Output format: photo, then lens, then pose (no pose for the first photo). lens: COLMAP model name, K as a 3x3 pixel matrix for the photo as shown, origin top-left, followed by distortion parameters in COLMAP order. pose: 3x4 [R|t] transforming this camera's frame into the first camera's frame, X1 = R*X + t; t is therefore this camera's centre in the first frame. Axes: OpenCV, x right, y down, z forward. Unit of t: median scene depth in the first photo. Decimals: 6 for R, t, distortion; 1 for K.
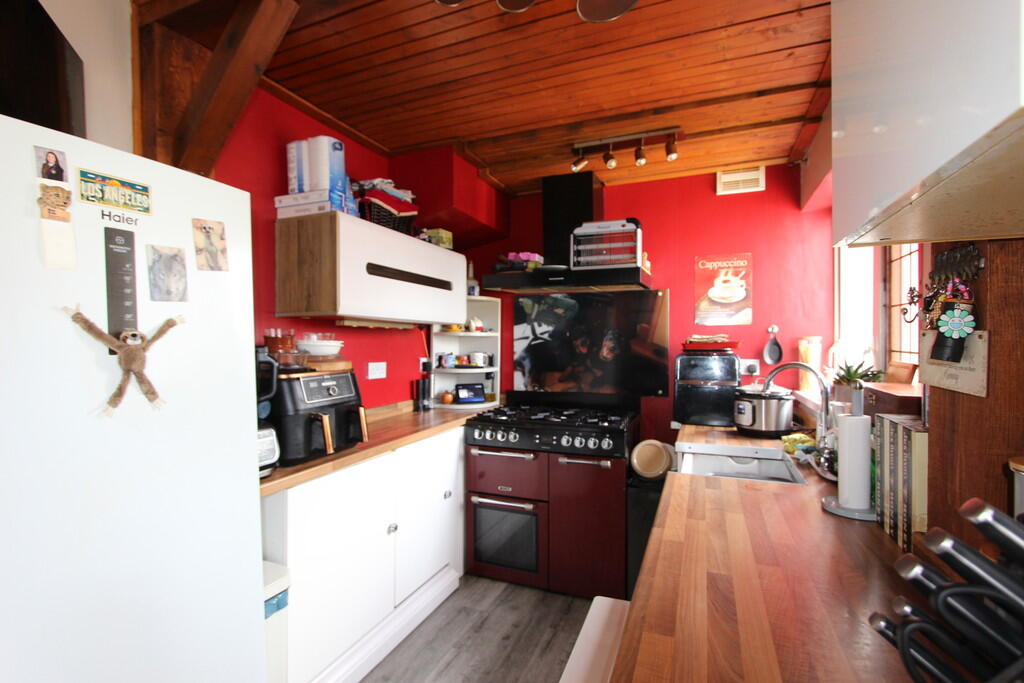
lens RADIAL K [[471.6, 0, 508.3], [0, 471.6, 353.5], [0, 0, 1]] dist [-0.023023, 0.000426]
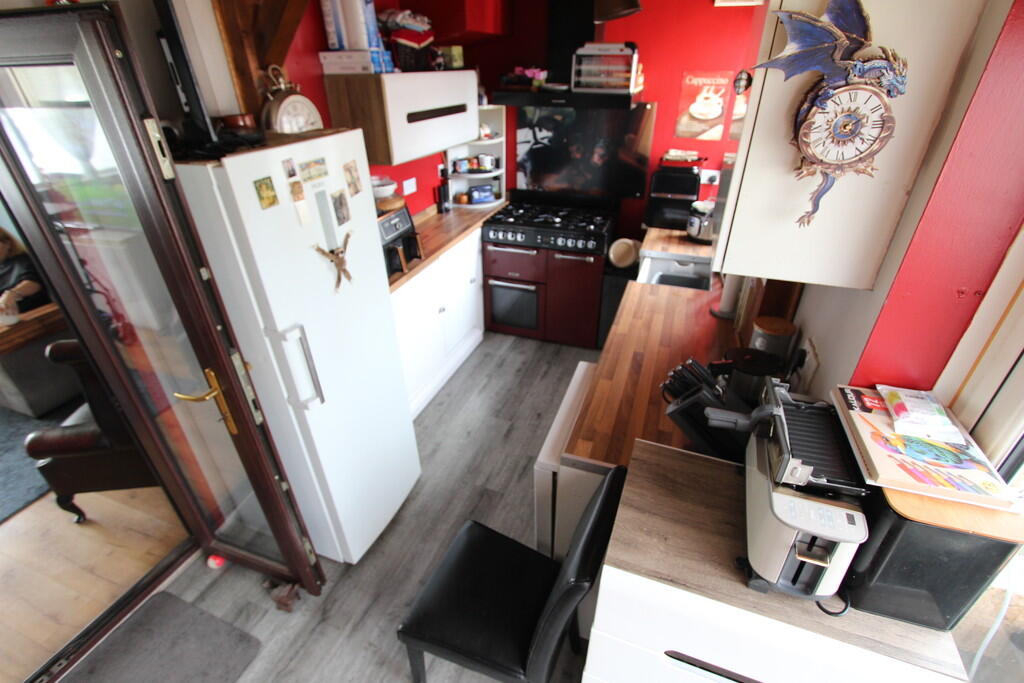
lens RADIAL K [[469.3, 0, 512.0], [0, 469.3, 341.5], [0, 0, 1]] dist [-0.000196, 0.000004]
pose [[0.999040, -0.026676, 0.034742, -0.065679], [0.006279, 0.872192, 0.489124, -0.206642], [-0.043350, -0.488436, 0.871522, -0.269890]]
